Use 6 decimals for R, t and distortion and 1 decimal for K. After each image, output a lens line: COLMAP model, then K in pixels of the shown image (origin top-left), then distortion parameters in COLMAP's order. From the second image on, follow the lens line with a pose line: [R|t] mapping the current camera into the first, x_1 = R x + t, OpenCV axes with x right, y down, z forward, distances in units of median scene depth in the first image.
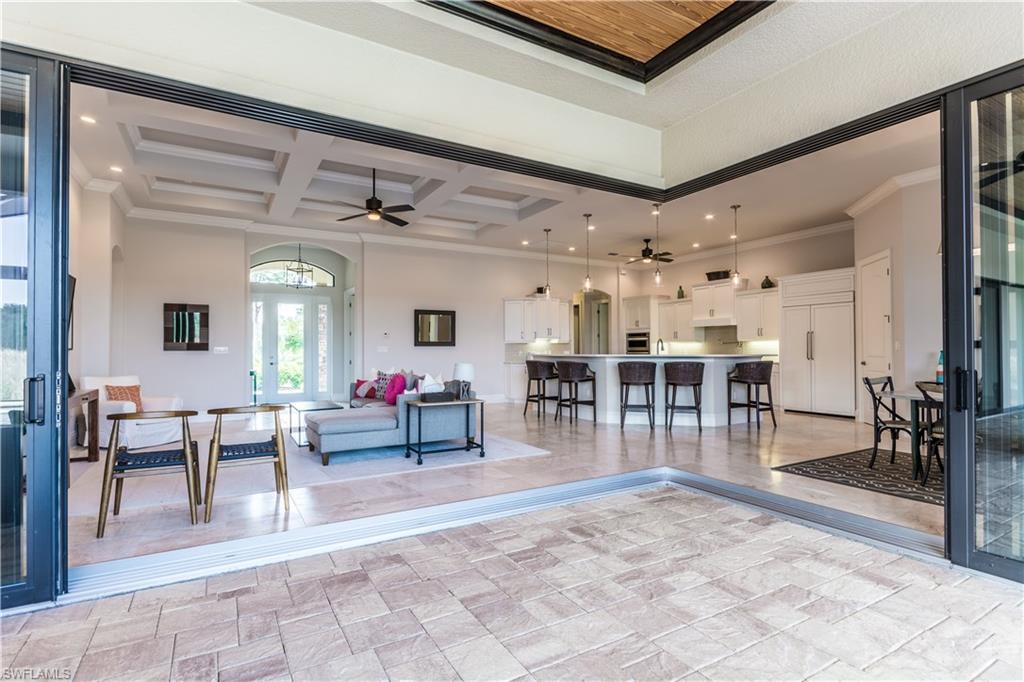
lens RADIAL K [[513.8, 0, 511.5], [0, 513.8, 348.4], [0, 0, 1]] dist [-0.001413, 0.000783]
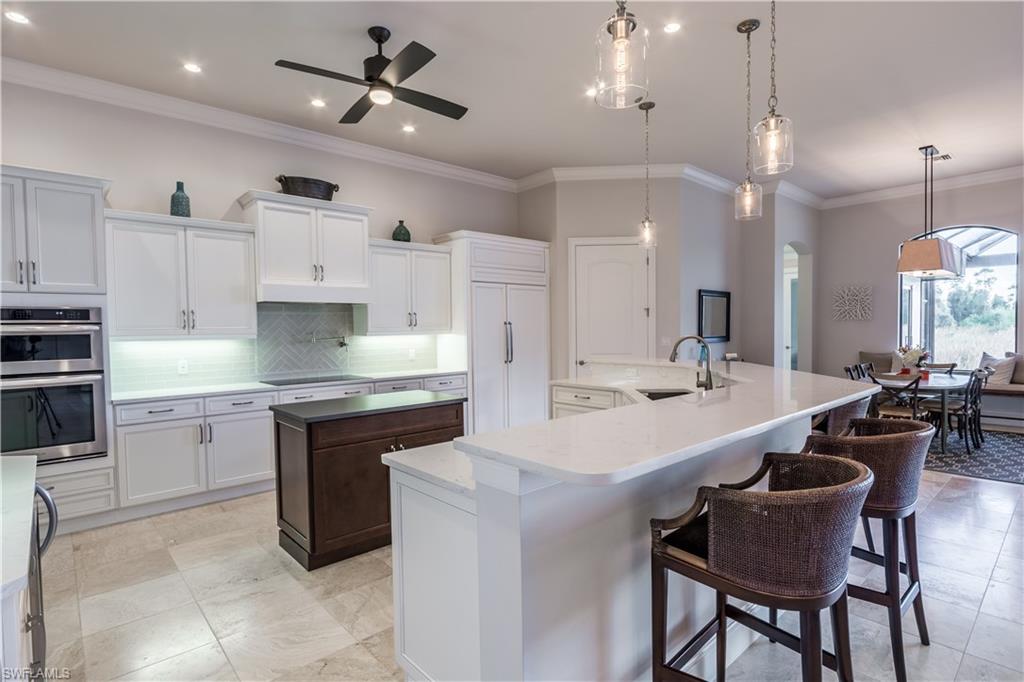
lens RADIAL K [[513.8, 0, 512.6], [0, 513.8, 343.3], [0, 0, 1]] dist [-0.001413, 0.000783]
pose [[-0.189825, -0.034374, 0.981216, -0.070319], [-0.003204, 0.999403, 0.034391, -0.024183], [-0.981813, 0.003385, -0.189822, 0.915527]]
